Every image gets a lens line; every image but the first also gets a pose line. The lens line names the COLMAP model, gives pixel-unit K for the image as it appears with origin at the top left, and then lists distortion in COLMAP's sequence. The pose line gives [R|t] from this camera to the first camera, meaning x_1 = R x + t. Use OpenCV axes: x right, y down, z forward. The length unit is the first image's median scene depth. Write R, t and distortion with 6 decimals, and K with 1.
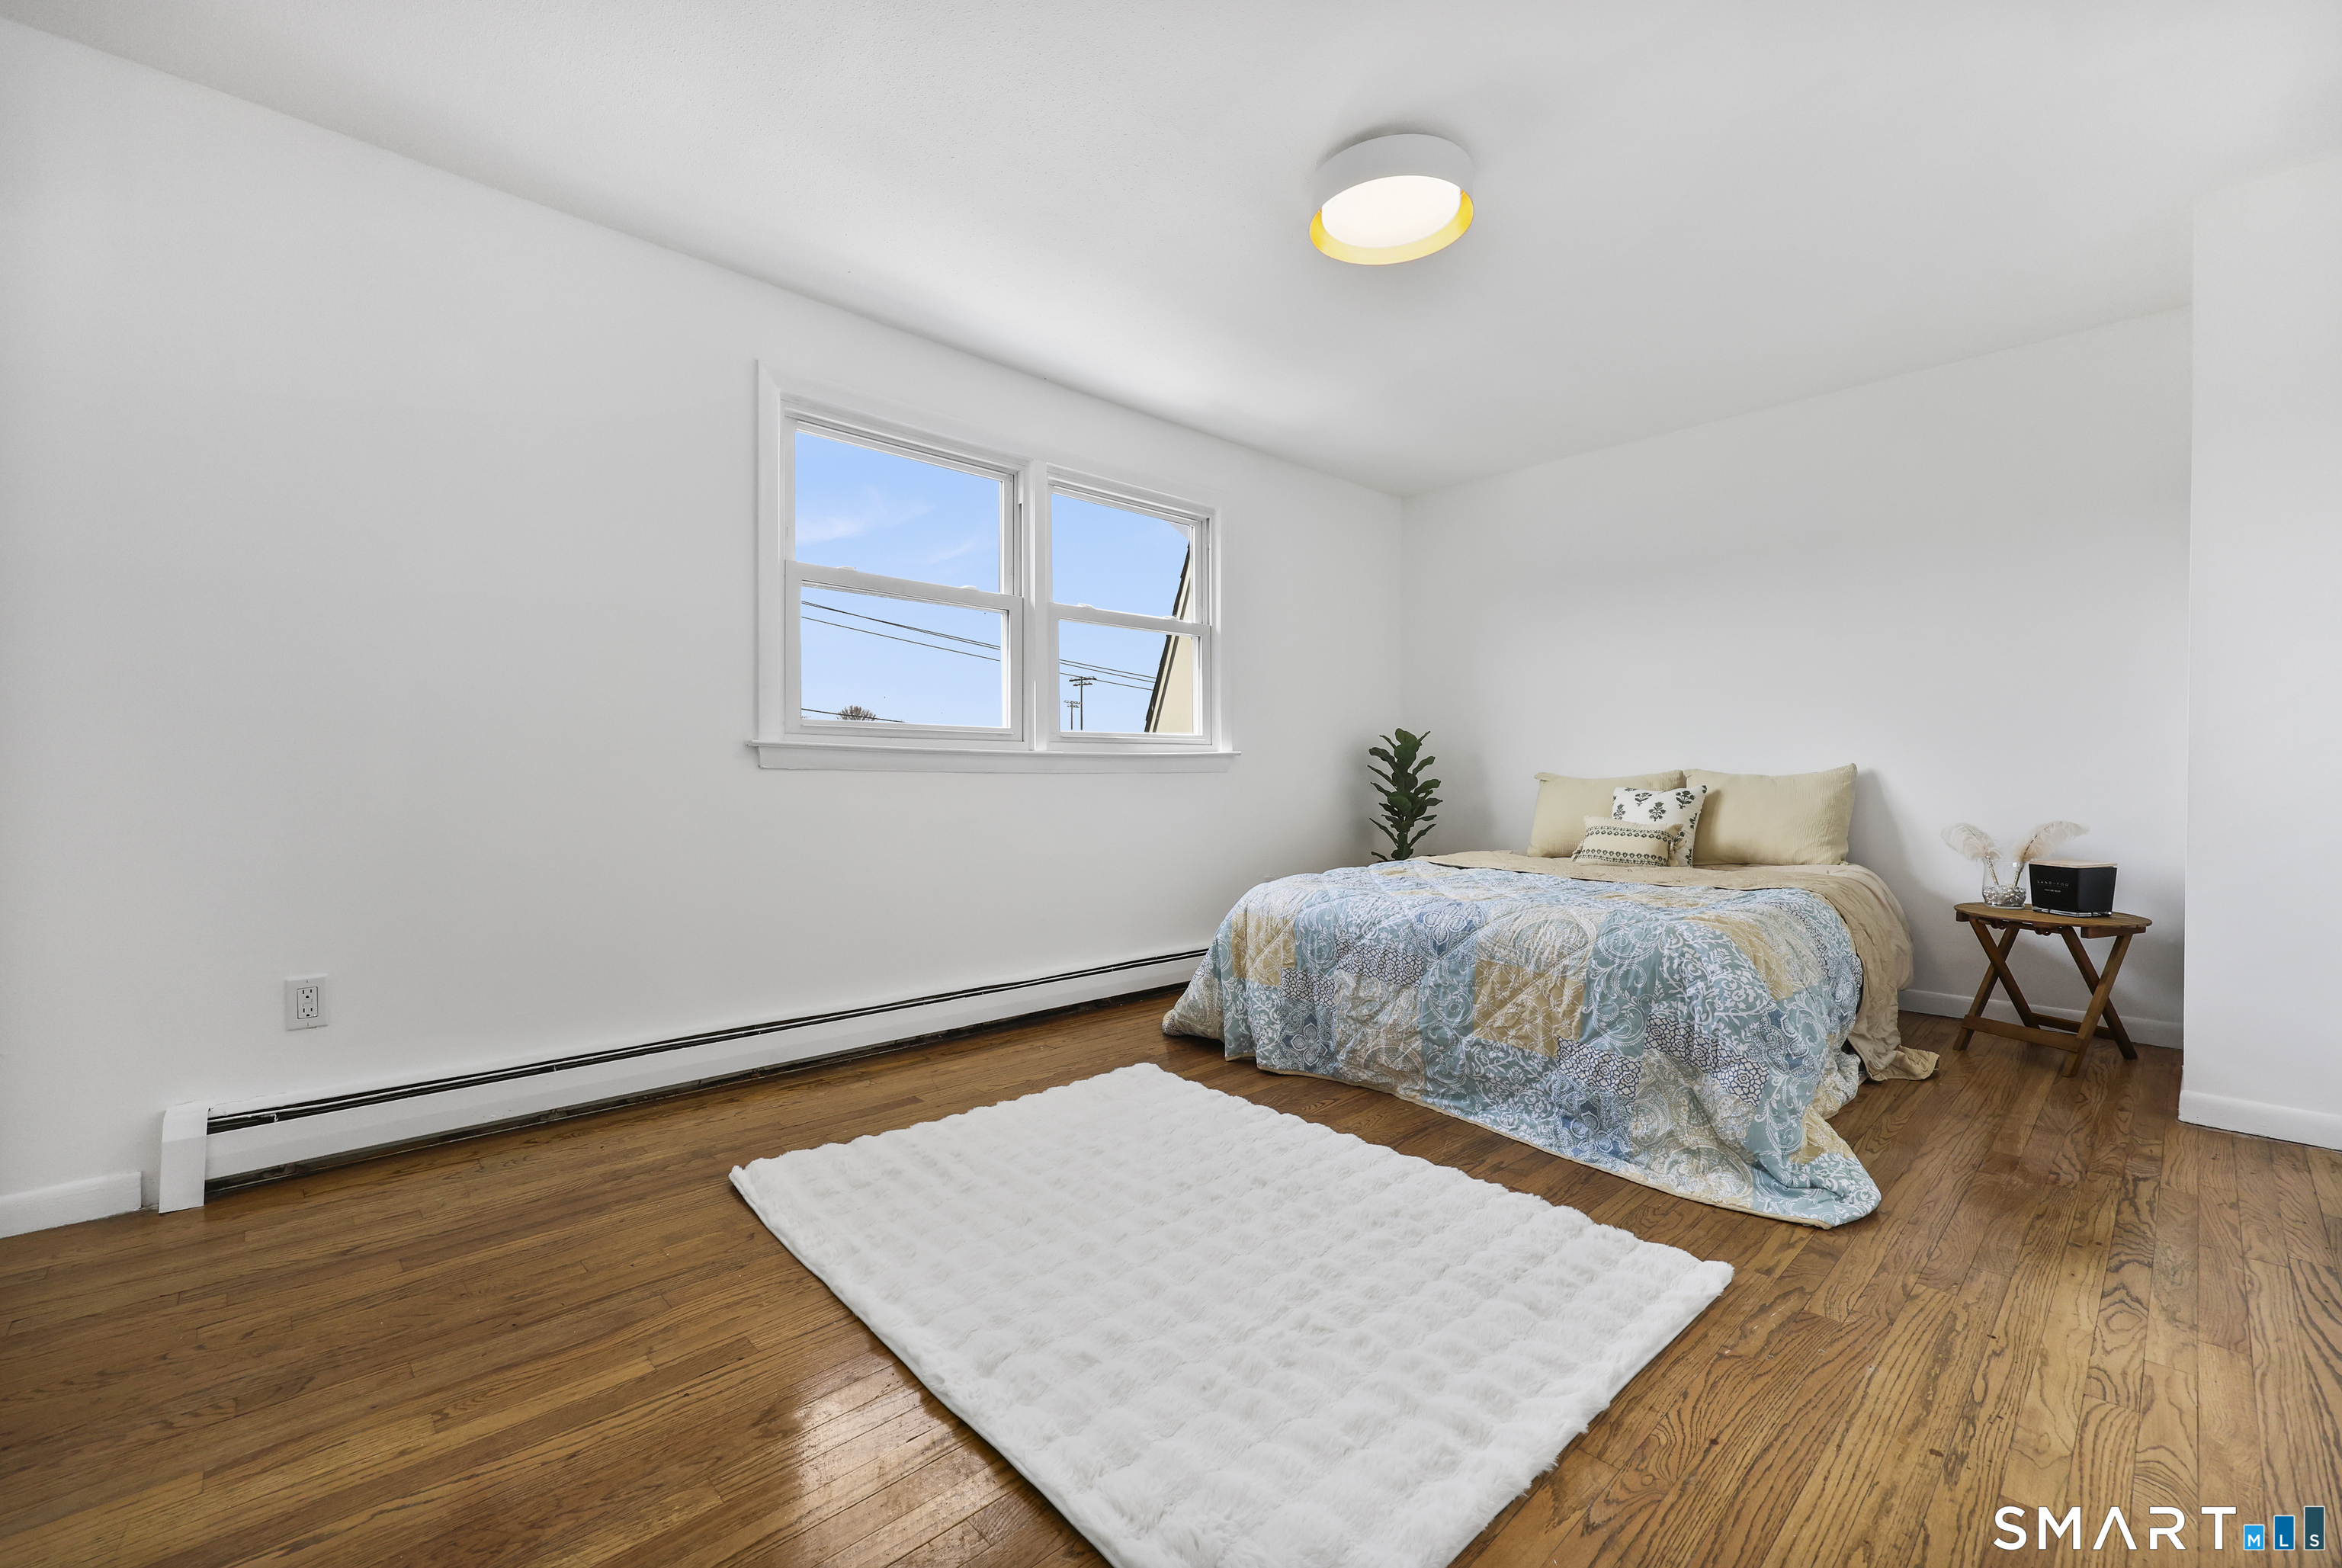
lens RADIAL K [[949.3, 0, 1170.7], [0, 949.3, 765.1], [0, 0, 1]] dist [0.000499, -0.000231]
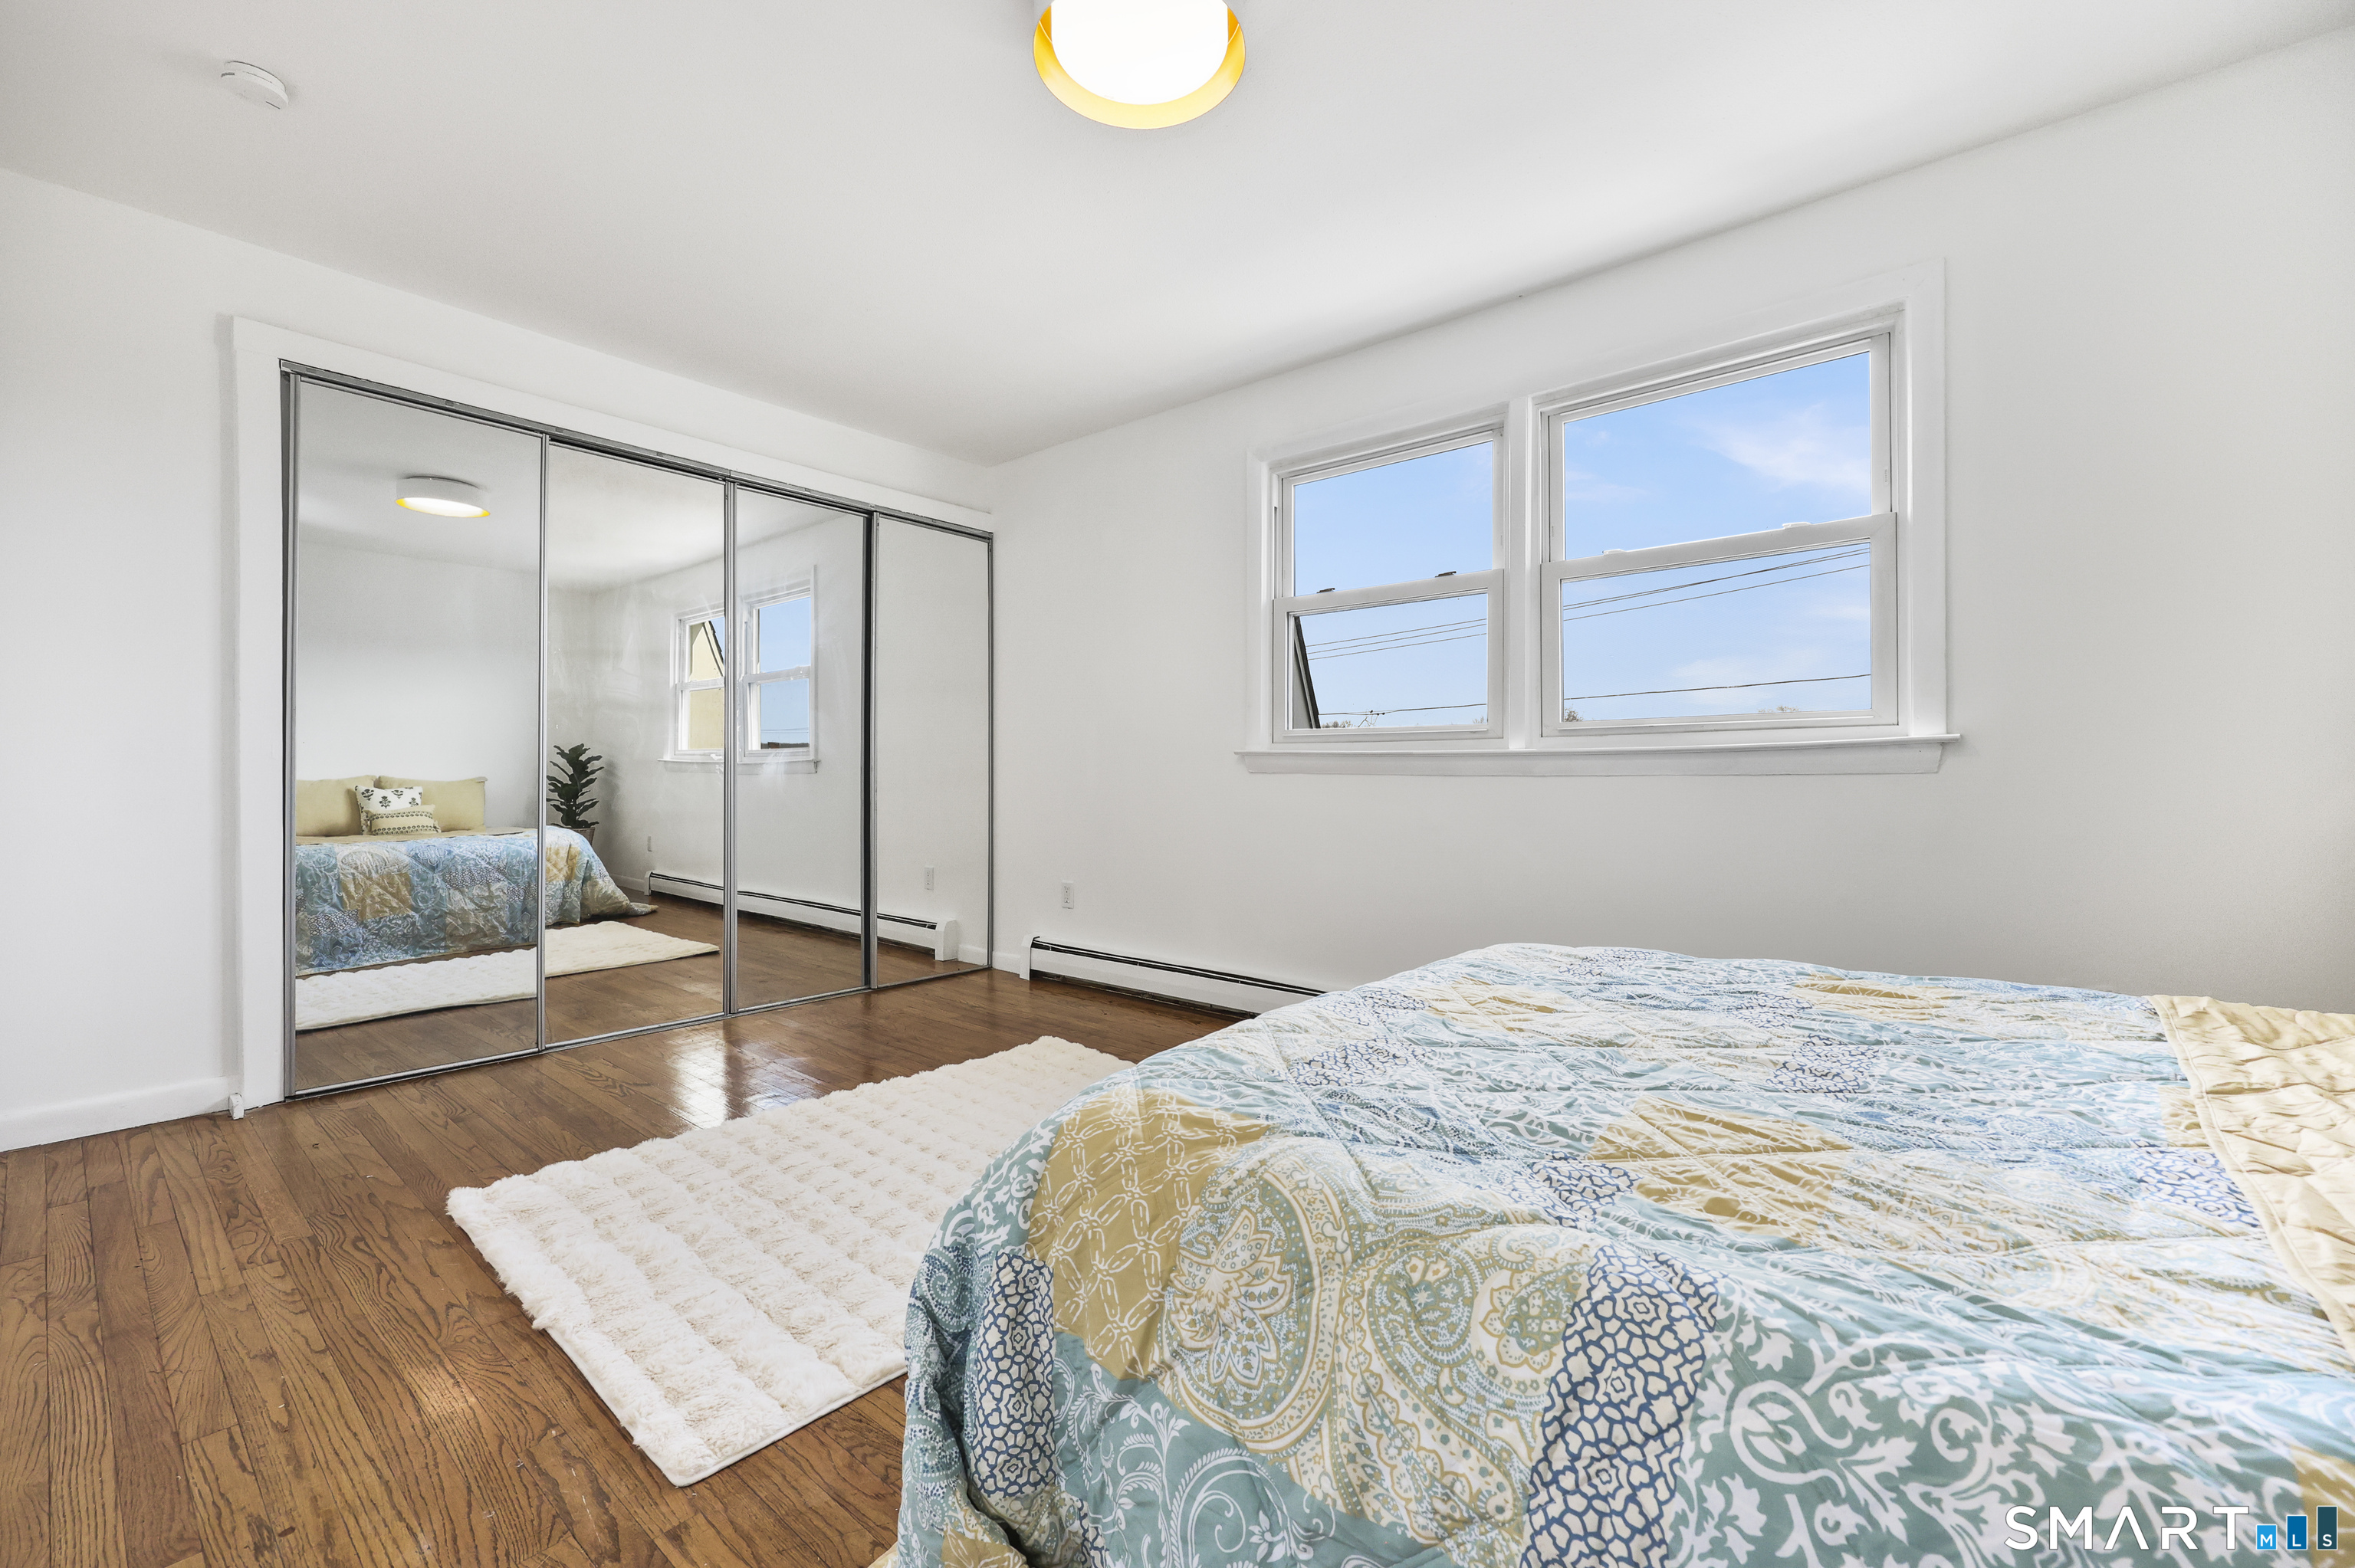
lens RADIAL K [[944.5, 0, 1177.2], [0, 944.5, 782.1], [0, 0, 1]] dist [0.000782, -0.000124]
pose [[0.129815, 0.007040, -0.991513, 0.919201], [0.006832, 0.999945, 0.007994, 0.007569], [0.991515, -0.007812, 0.129760, 0.882284]]
